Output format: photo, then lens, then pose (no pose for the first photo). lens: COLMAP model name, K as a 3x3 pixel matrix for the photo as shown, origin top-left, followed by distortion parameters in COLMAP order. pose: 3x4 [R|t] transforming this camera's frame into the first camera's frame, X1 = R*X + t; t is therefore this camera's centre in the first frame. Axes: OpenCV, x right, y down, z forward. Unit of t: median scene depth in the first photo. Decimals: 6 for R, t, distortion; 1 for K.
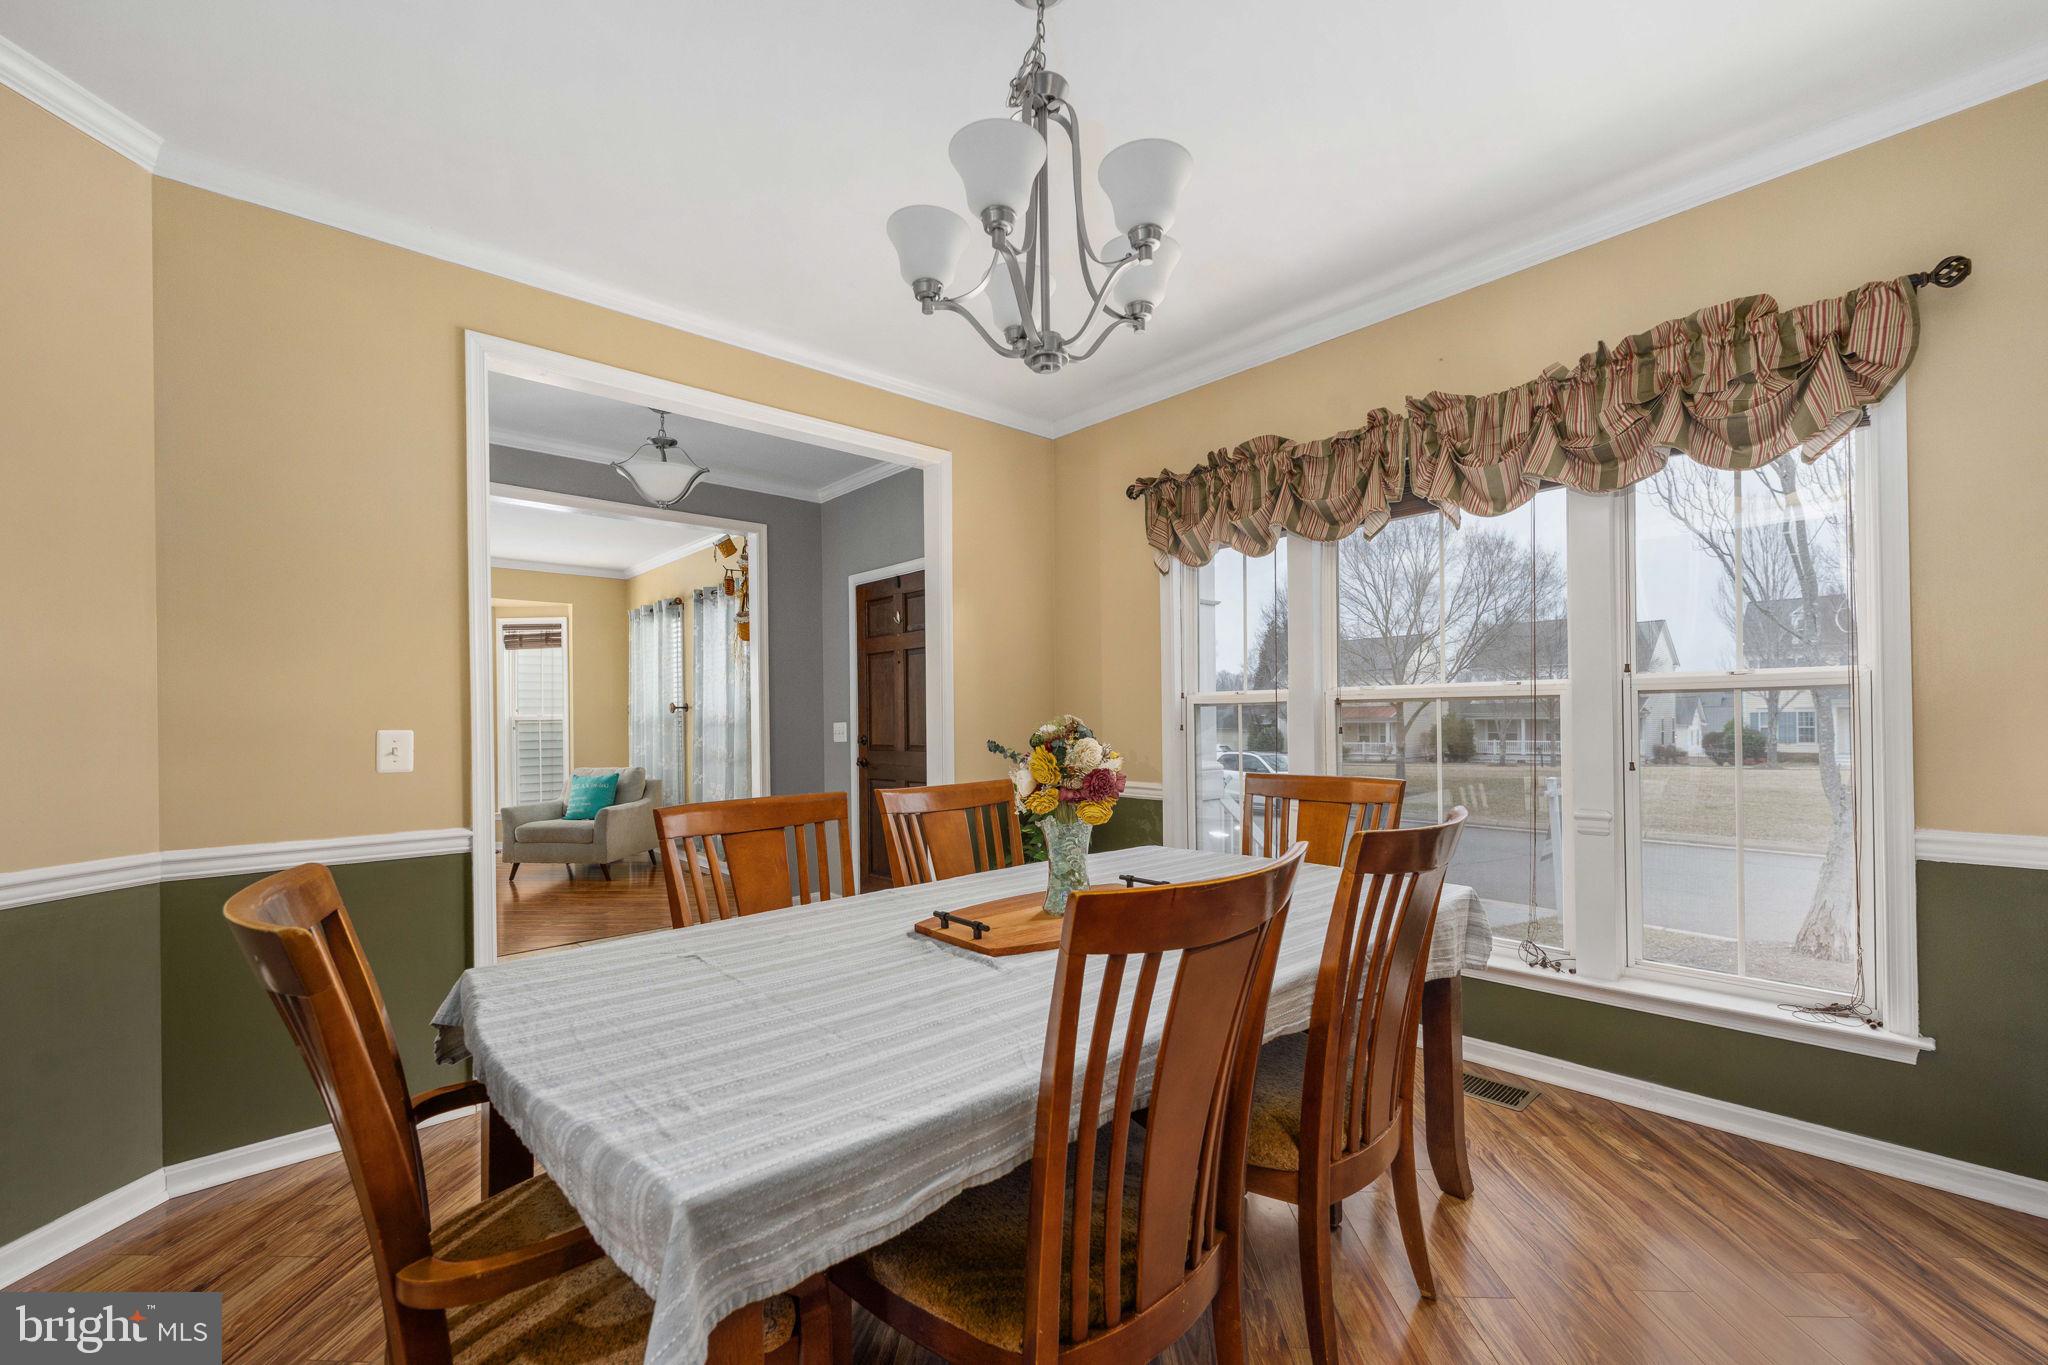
lens RADIAL K [[839.2, 0, 1021.2], [0, 839.2, 711.7], [0, 0, 1]] dist [0.000853, 0.000261]
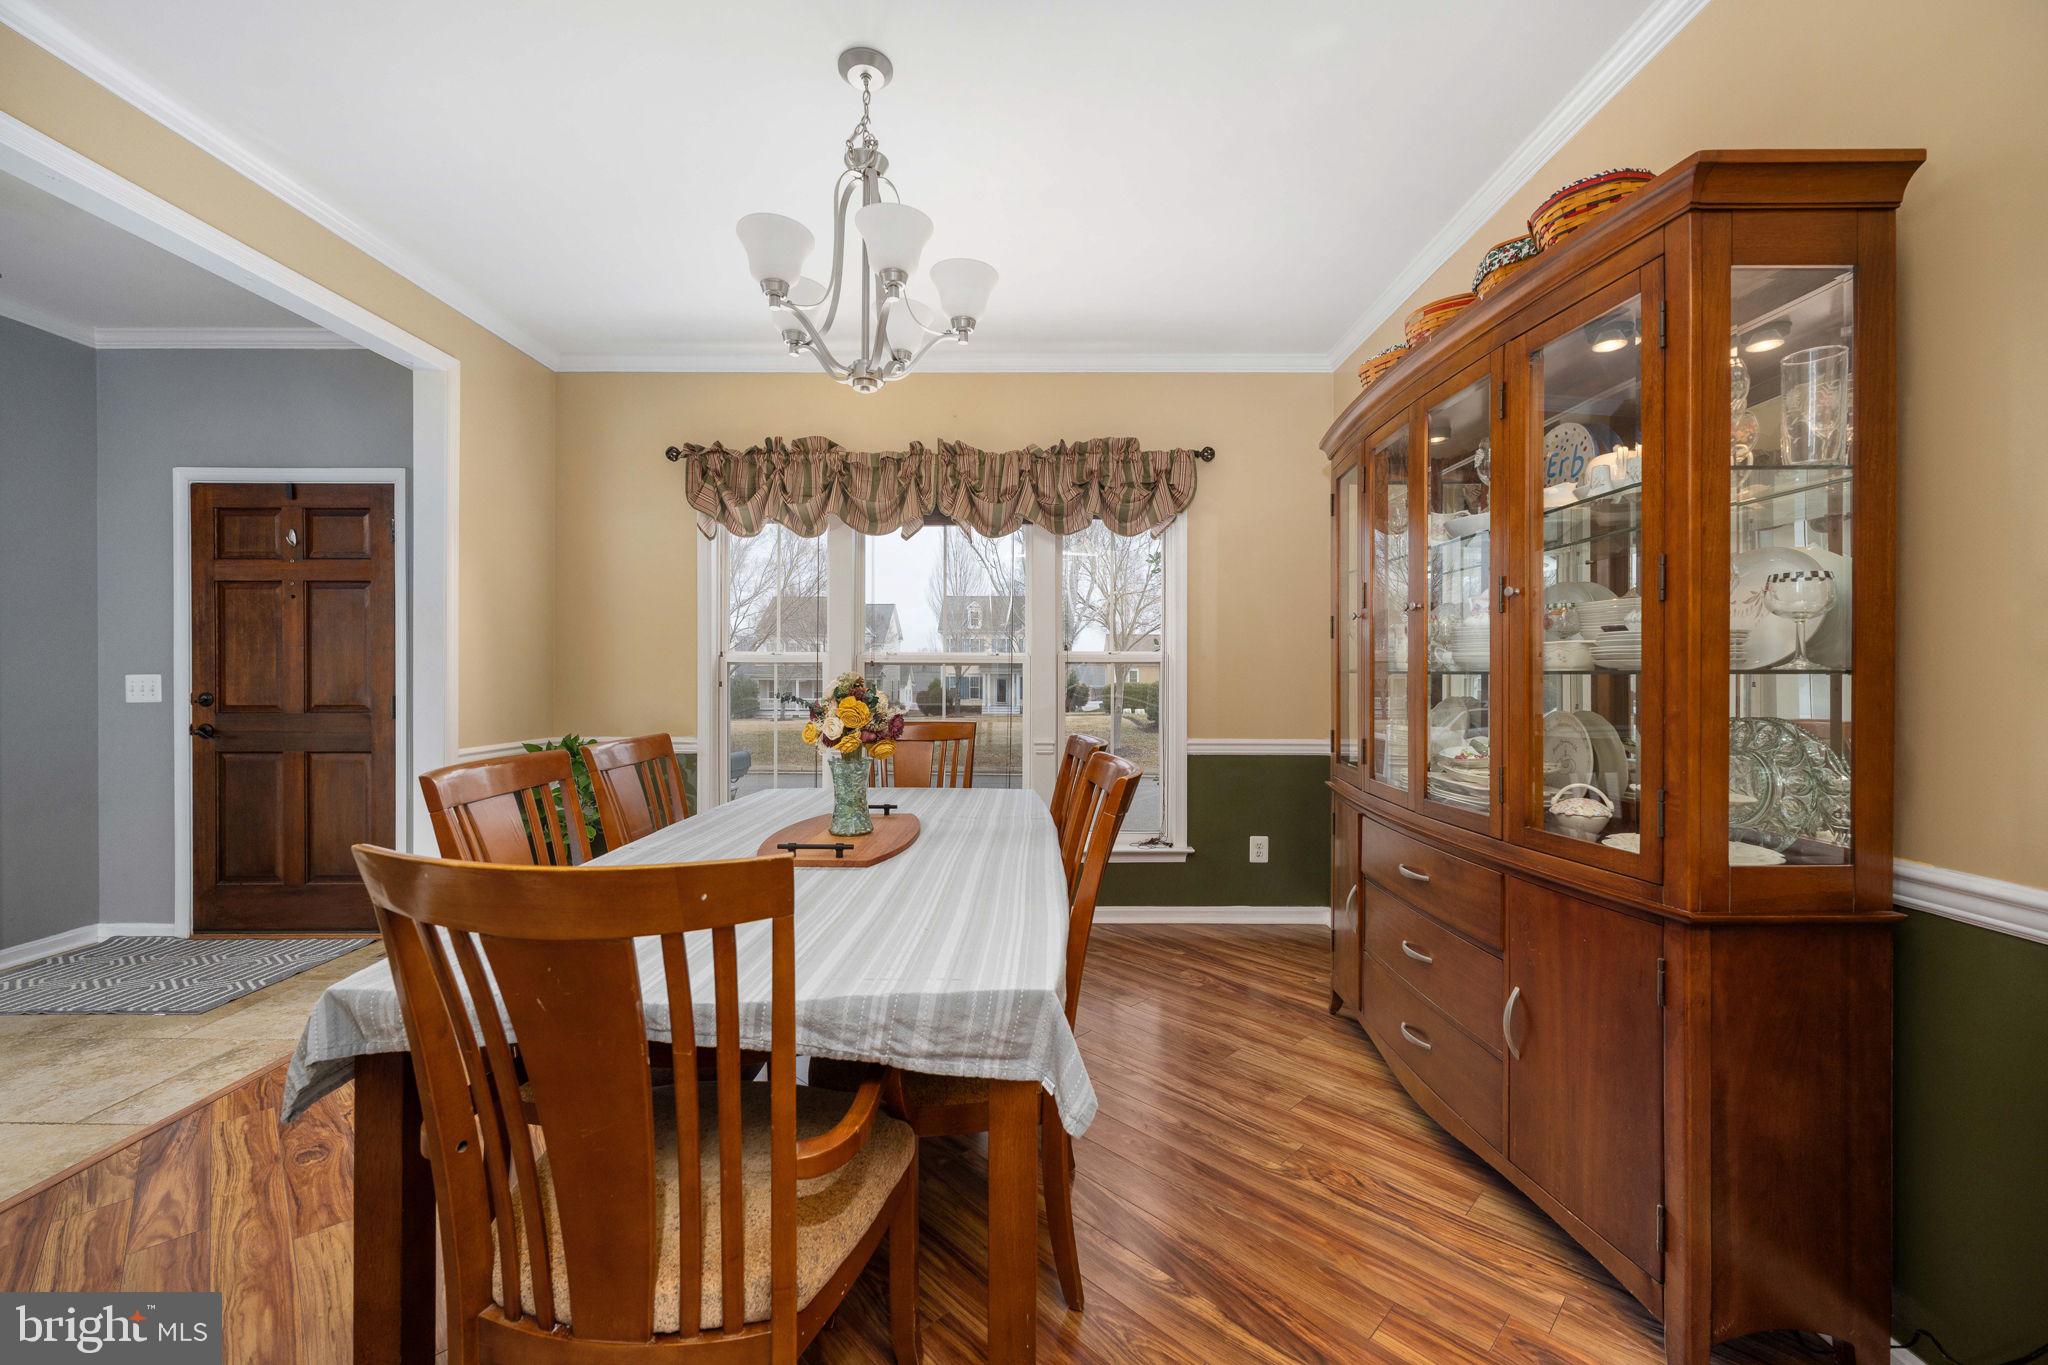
lens RADIAL K [[817.7, 0, 1024.0], [0, 817.7, 682.5], [0, 0, 1]] dist [-0.000094, 0.000082]
pose [[0.678442, 0.008140, 0.734609, -0.417898], [-0.018090, 0.999821, 0.005628, 0.004782], [-0.734432, -0.017107, 0.678467, 0.007970]]
